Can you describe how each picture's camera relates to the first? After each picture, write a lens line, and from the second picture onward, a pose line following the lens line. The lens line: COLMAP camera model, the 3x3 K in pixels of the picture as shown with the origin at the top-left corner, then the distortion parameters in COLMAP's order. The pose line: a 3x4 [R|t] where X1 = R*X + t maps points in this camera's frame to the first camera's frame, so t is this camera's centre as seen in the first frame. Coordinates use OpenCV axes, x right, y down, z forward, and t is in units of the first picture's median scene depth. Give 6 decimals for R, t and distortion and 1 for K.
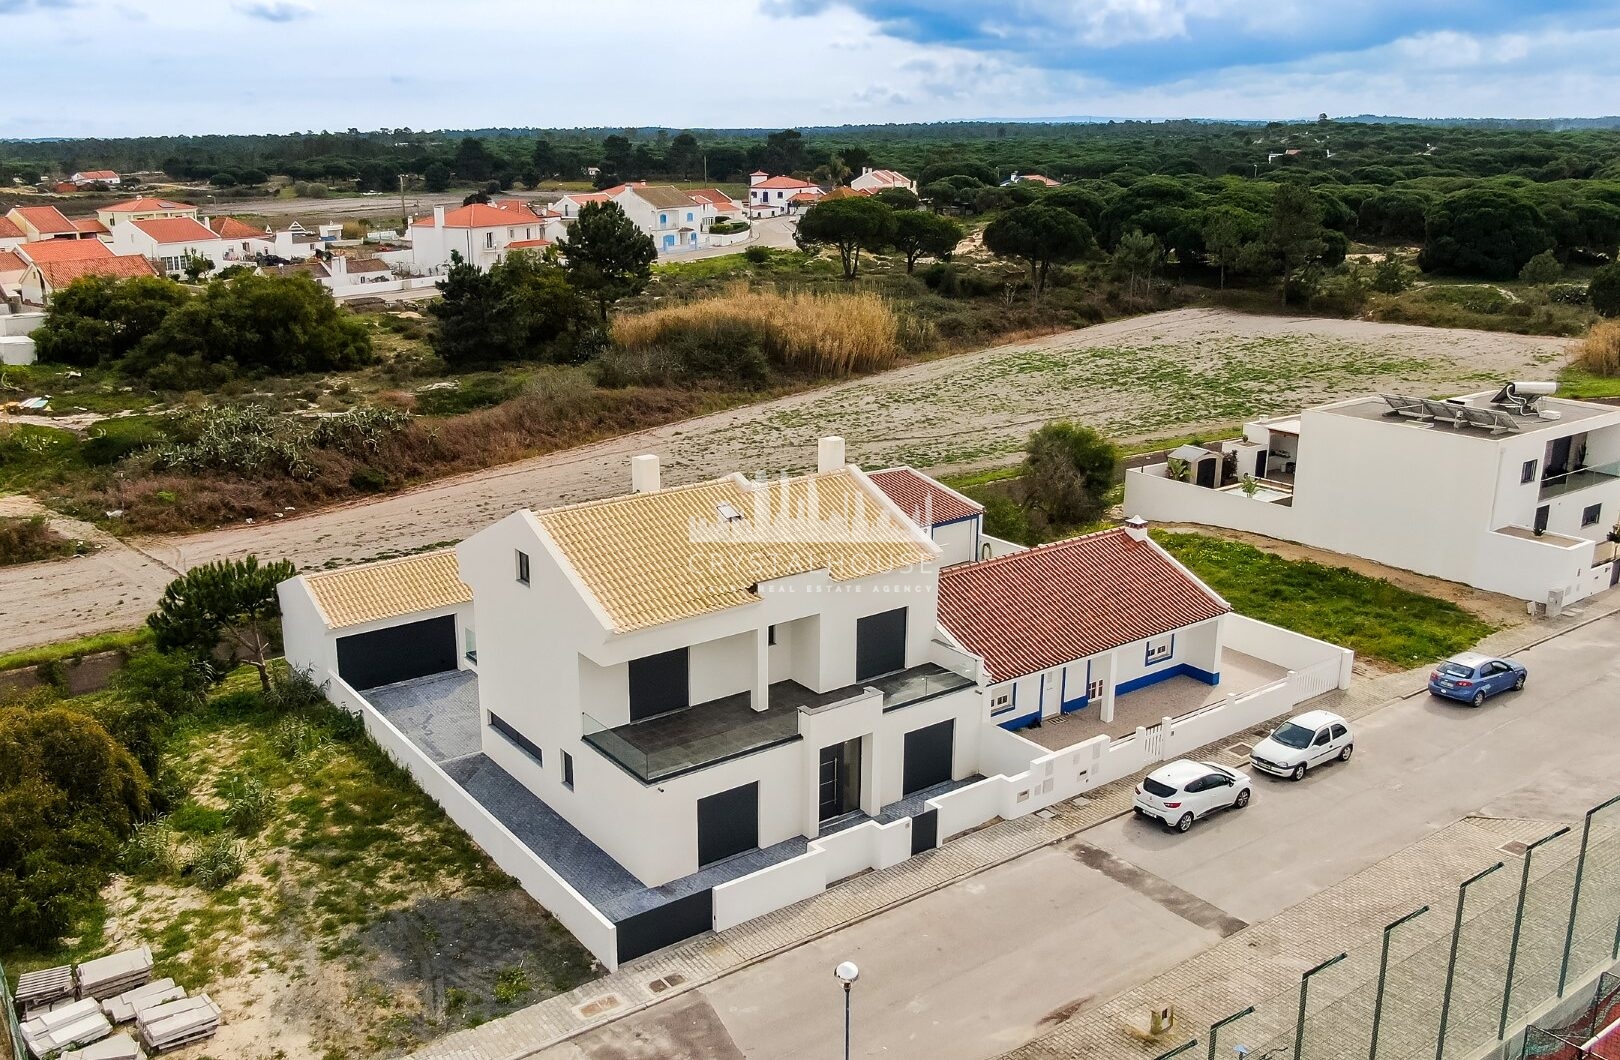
lens RADIAL K [[1372.7, 0, 810.0], [0, 1372.7, 530.0], [0, 0, 1]] dist [-0.035293, -0.000453]
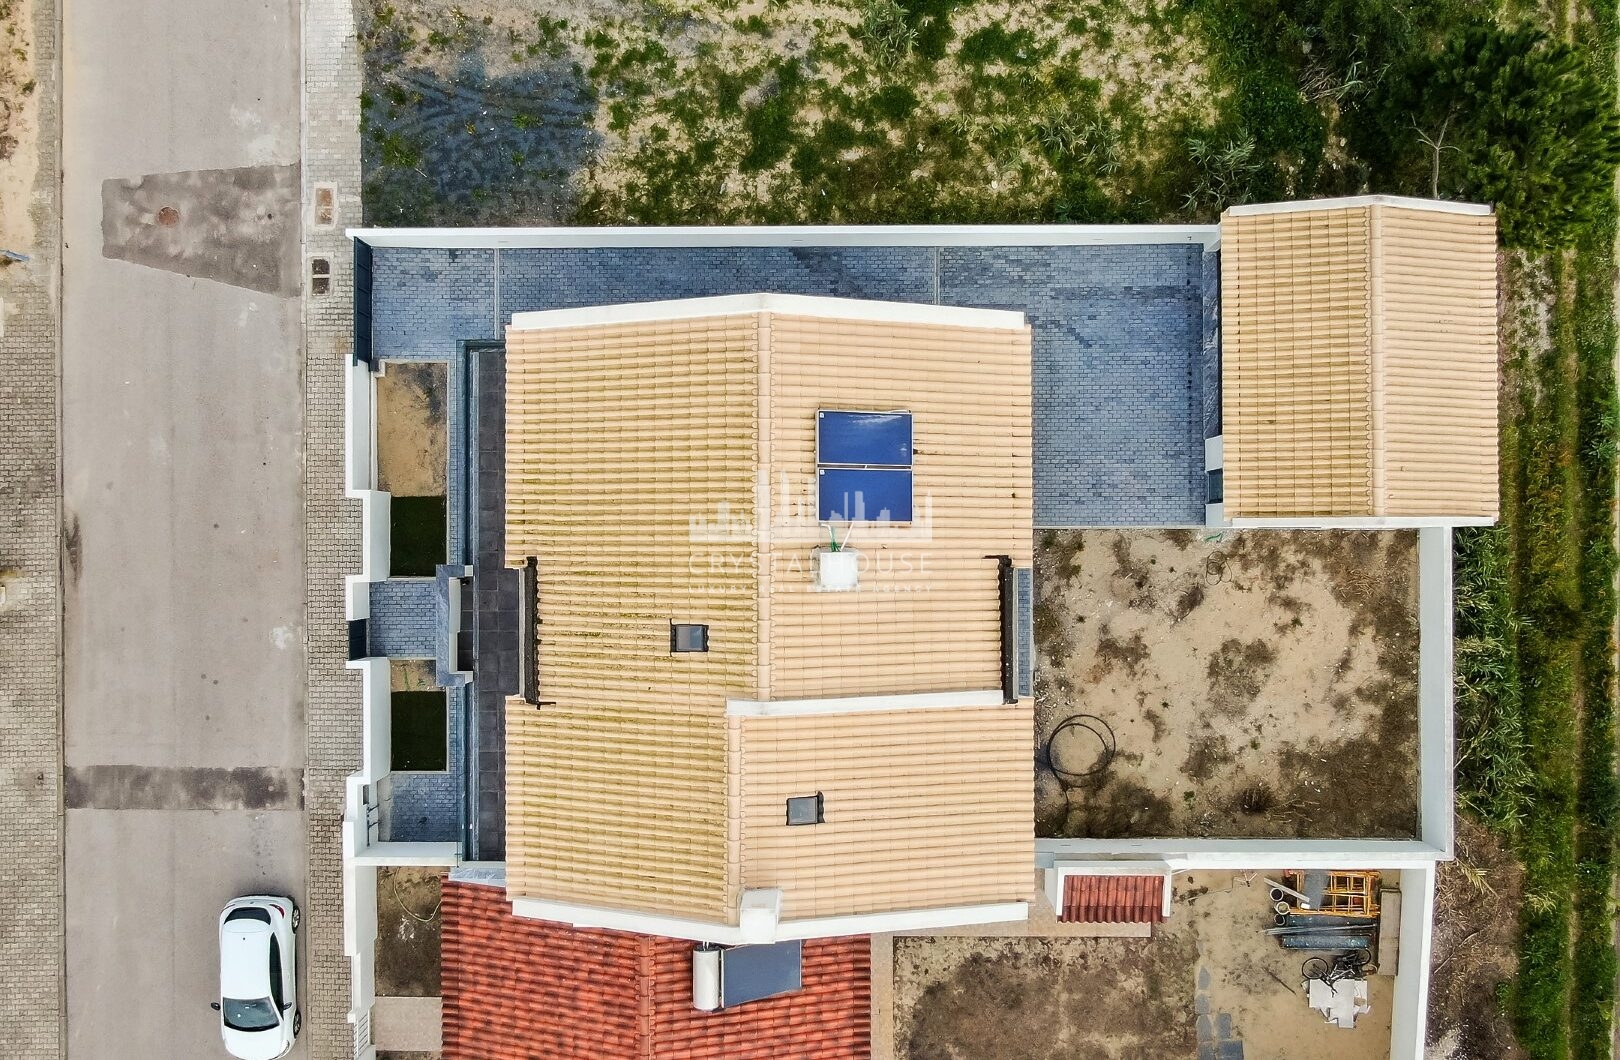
lens RADIAL K [[1372.7, 0, 810.0], [0, 1372.7, 530.0], [0, 0, 1]] dist [-0.035293, -0.000453]
pose [[-0.596790, 0.801970, 0.026184, -0.178120], [-0.195722, -0.177139, 0.964528, -0.698490], [0.778161, 0.570496, 0.262678, 1.002345]]
